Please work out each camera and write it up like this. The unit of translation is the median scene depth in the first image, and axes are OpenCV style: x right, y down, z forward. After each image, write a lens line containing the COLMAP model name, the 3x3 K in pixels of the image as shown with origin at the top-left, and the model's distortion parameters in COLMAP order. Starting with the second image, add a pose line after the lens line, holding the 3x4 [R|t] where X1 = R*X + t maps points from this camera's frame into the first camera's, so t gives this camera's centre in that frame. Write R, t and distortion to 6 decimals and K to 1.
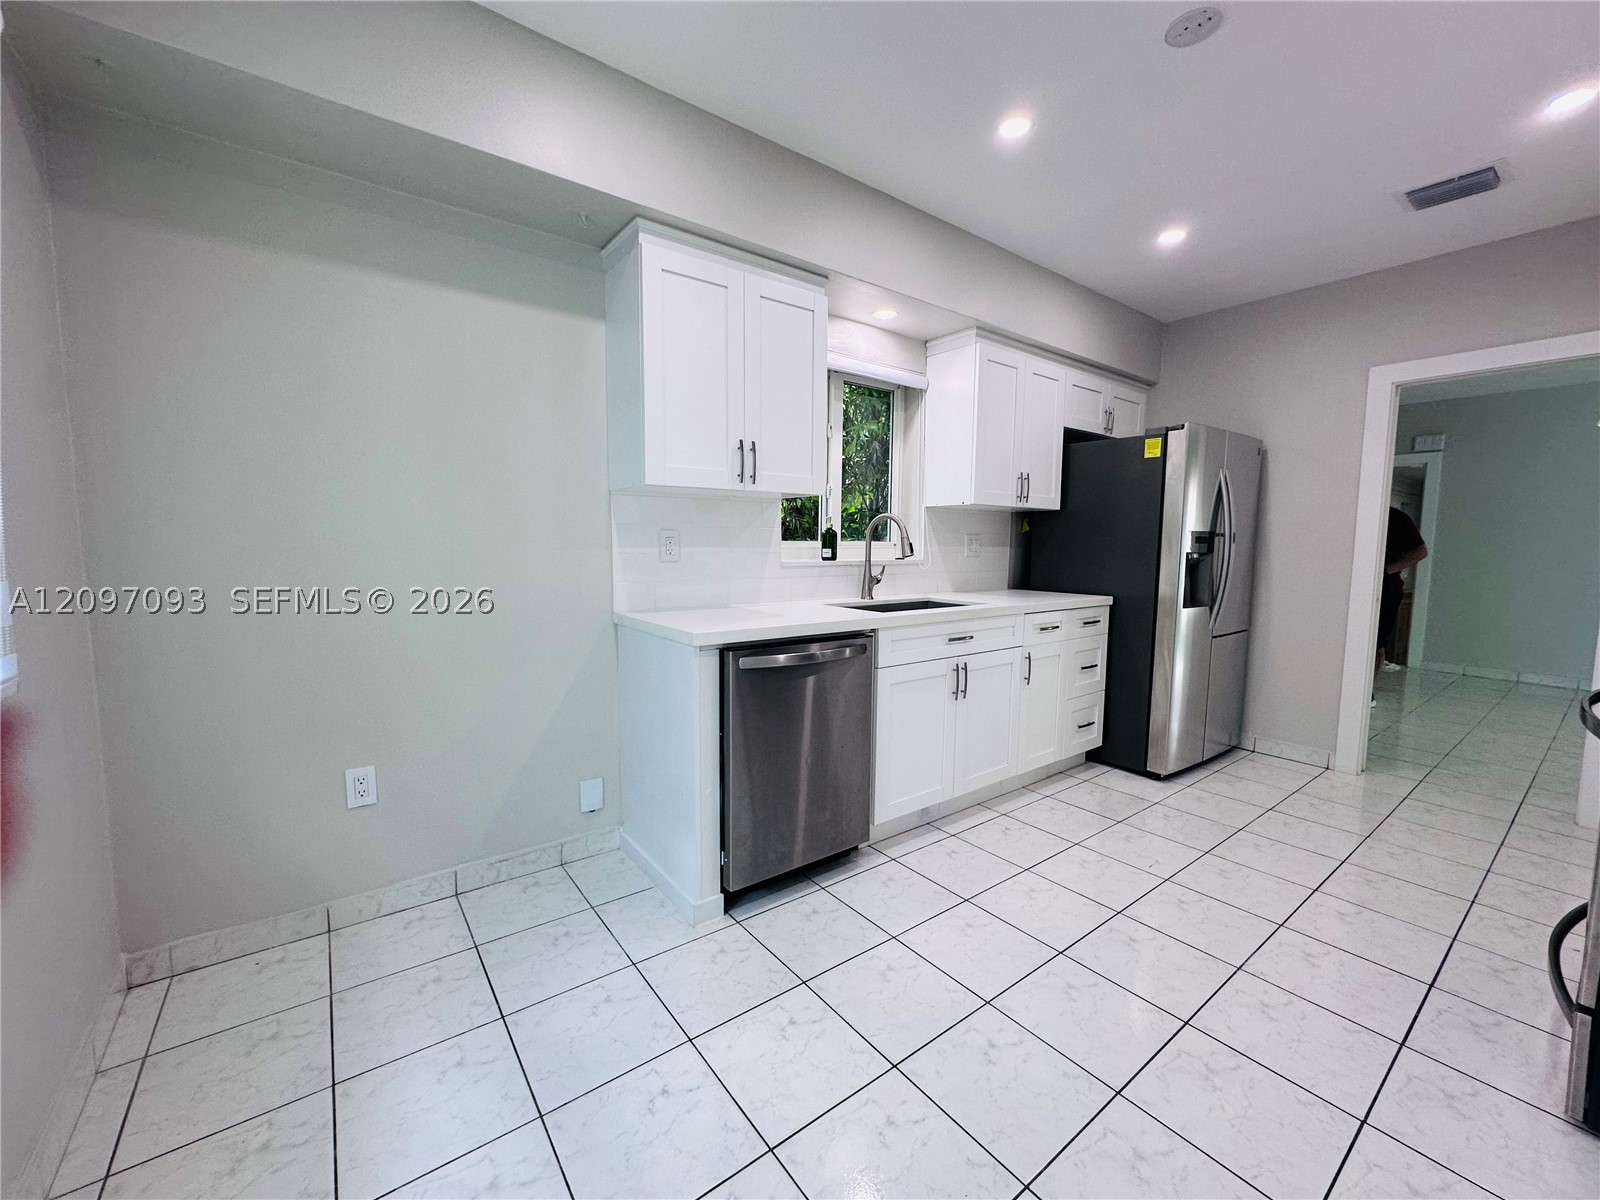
lens RADIAL K [[641.3, 0, 805.3], [0, 641.3, 601.8], [0, 0, 1]] dist [0.000561, -0.000022]
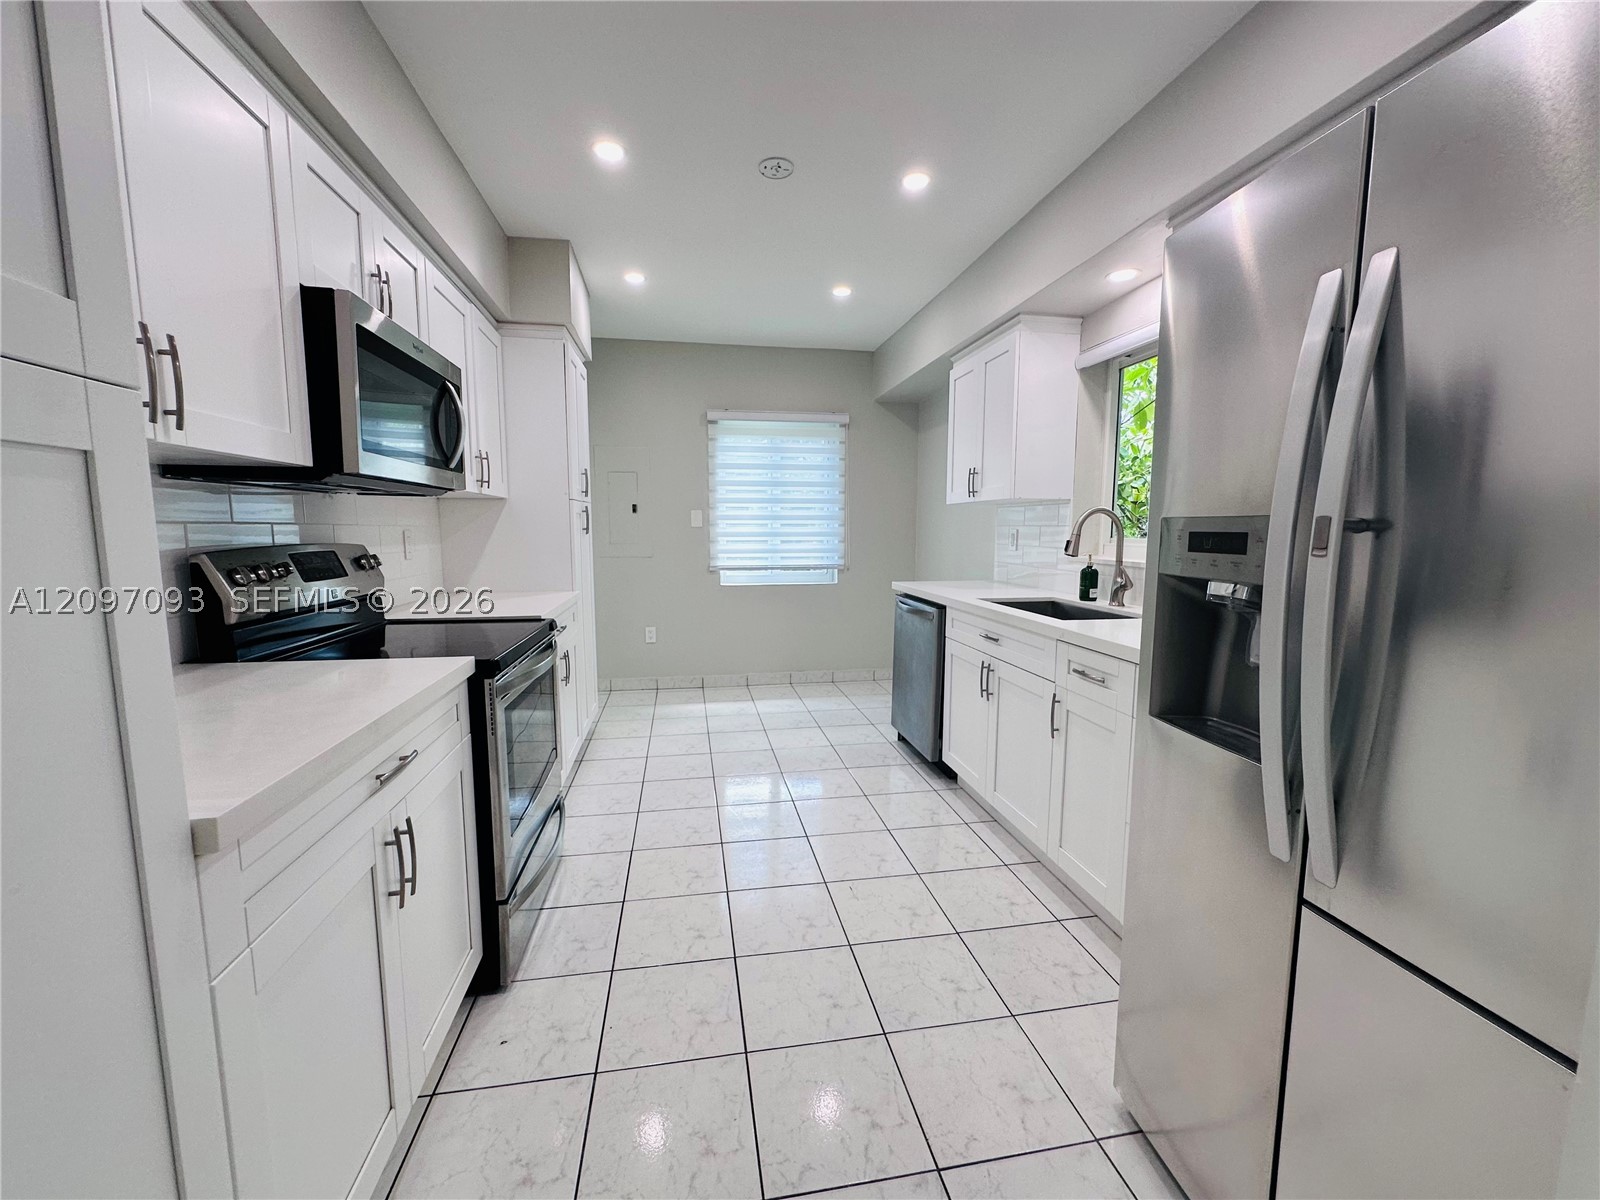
lens RADIAL K [[641.3, 0, 805.3], [0, 641.3, 601.8], [0, 0, 1]] dist [0.000561, -0.000022]
pose [[-0.446730, 0.094689, -0.889644, 1.253561], [-0.093459, 0.984004, 0.151662, -0.120457], [0.889774, 0.150897, -0.430734, 1.184117]]
